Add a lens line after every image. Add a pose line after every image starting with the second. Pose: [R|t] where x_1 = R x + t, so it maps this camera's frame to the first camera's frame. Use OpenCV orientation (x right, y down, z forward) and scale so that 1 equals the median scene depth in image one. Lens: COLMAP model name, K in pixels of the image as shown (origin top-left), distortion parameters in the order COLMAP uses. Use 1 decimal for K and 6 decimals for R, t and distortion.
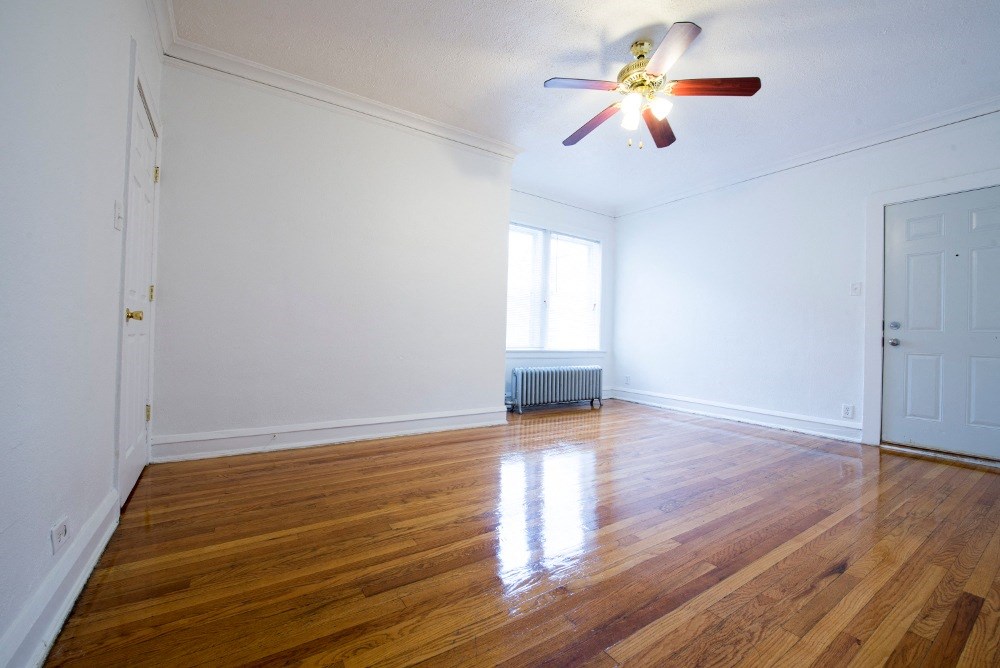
lens RADIAL K [[402.8, 0, 496.8], [0, 402.8, 336.7], [0, 0, 1]] dist [-0.018068, 0.000096]
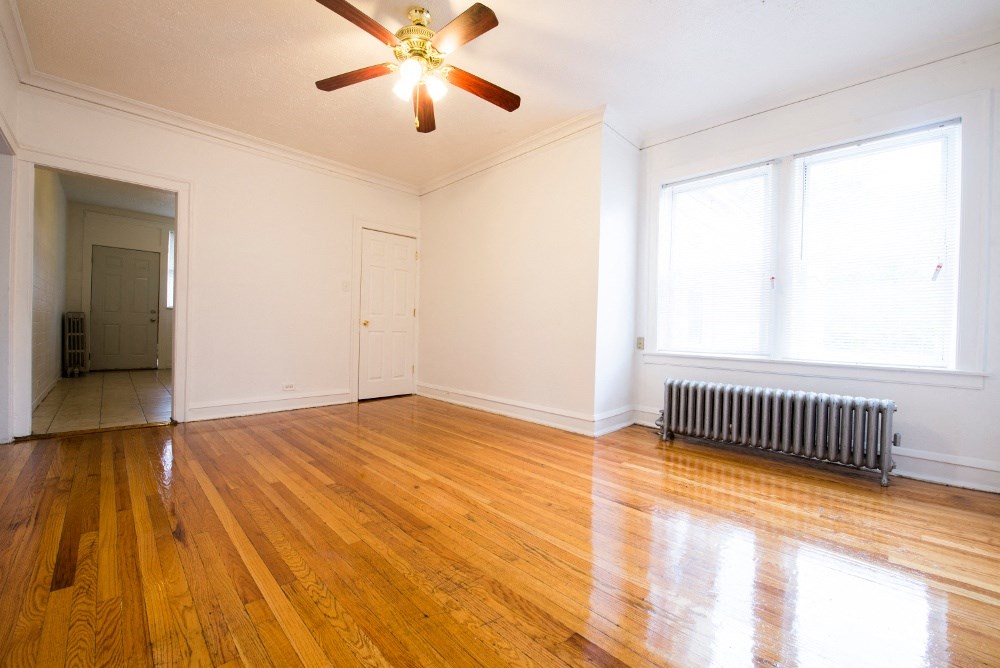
lens RADIAL K [[402.8, 0, 497.4], [0, 402.8, 334.6], [0, 0, 1]] dist [-0.018068, 0.000096]
pose [[0.200390, -0.007207, -0.979690, 1.880278], [-0.021951, 0.999689, -0.011844, 0.037199], [0.979470, 0.023879, 0.200169, 1.451854]]
